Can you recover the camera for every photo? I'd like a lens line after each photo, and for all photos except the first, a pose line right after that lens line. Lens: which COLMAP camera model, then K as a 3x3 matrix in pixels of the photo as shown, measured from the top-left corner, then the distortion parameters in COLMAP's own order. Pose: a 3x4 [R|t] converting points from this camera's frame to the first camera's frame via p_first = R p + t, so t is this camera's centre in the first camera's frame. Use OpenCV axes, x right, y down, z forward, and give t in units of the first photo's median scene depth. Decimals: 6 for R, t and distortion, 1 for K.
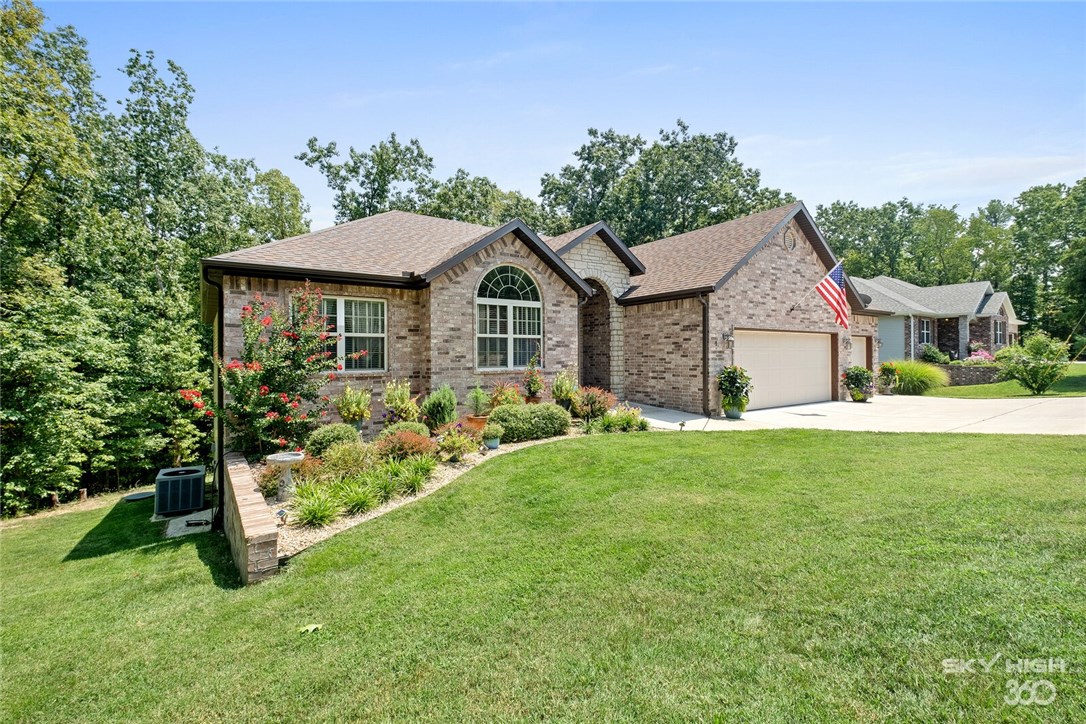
lens RADIAL K [[470.8, 0, 539.2], [0, 470.8, 357.7], [0, 0, 1]] dist [0.016984, -0.004740]
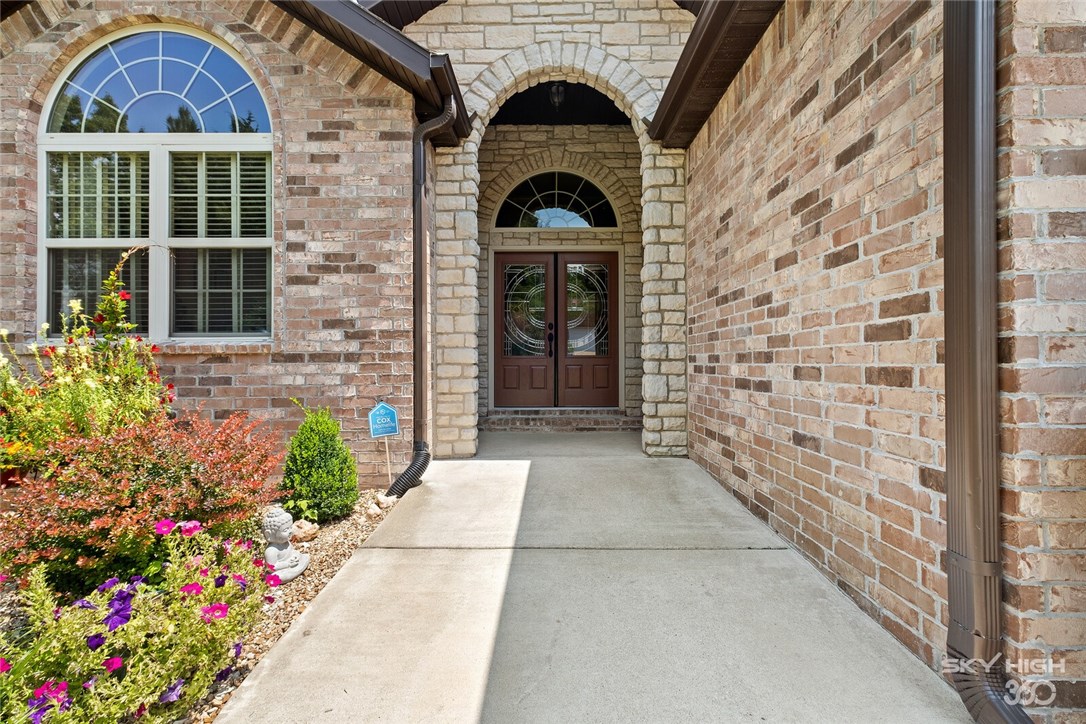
lens RADIAL K [[470.8, 0, 538.2], [0, 470.8, 355.5], [0, 0, 1]] dist [0.016984, -0.004740]
pose [[0.824464, -0.007216, -0.565868, 0.325723], [-0.002420, 0.999865, -0.016276, 0.035776], [0.565909, 0.014789, 0.824335, 0.827823]]
